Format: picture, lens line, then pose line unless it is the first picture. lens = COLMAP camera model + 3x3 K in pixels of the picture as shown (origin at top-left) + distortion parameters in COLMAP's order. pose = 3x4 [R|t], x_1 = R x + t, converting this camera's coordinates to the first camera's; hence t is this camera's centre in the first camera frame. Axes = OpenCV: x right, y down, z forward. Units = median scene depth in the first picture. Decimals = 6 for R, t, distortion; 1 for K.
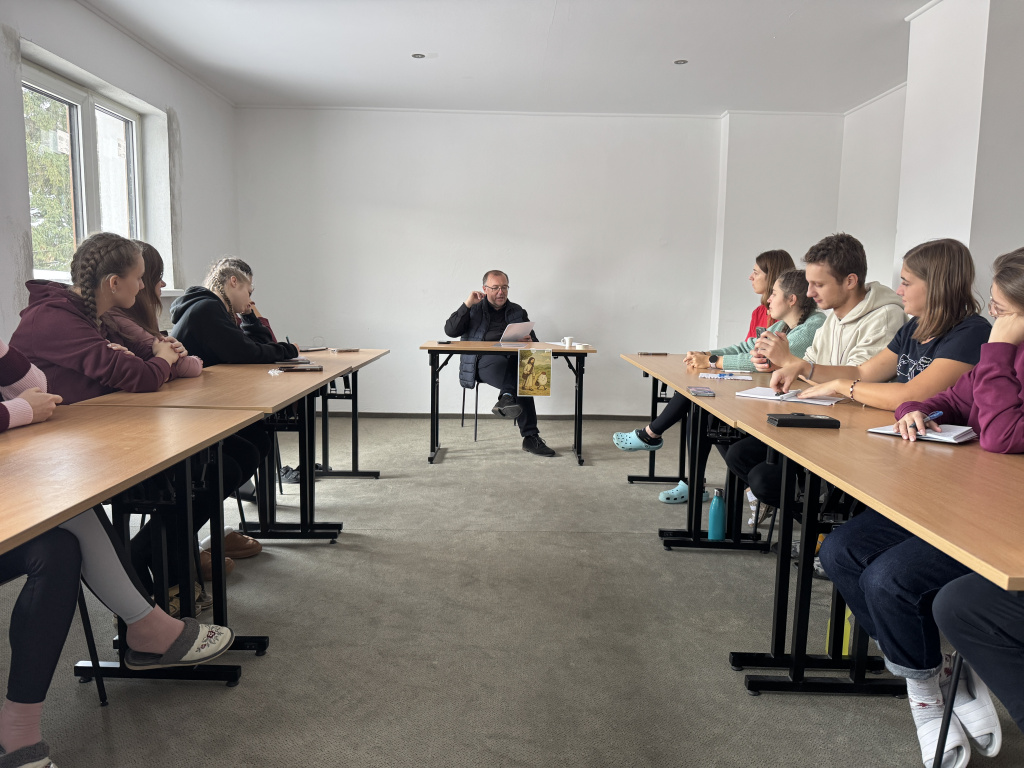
lens RADIAL K [[732.0, 0, 512.0], [0, 732.0, 384.0], [0, 0, 1]] dist [0.097720, -0.103983]
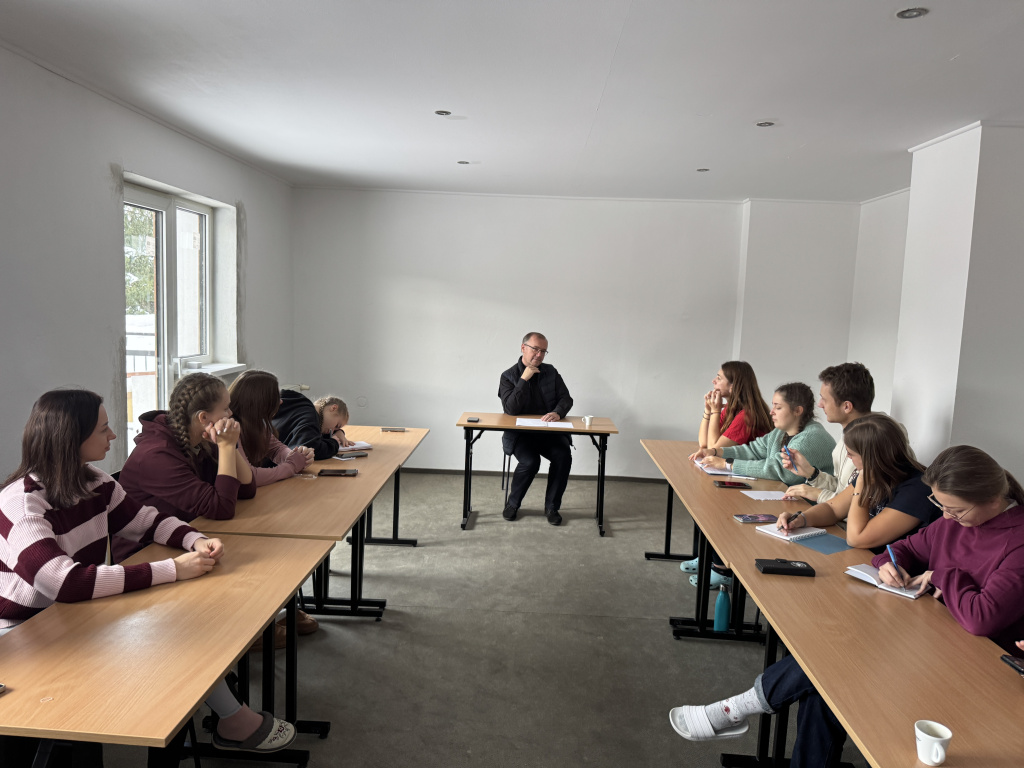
lens RADIAL K [[736.0, 0, 510.4], [0, 736.0, 390.4], [0, 0, 1]] dist [0.073589, -0.096312]
pose [[0.998878, 0.025071, -0.040169, -0.002335], [-0.025320, 0.999663, -0.005682, -0.101201], [0.040013, 0.006692, 0.999177, -0.096788]]
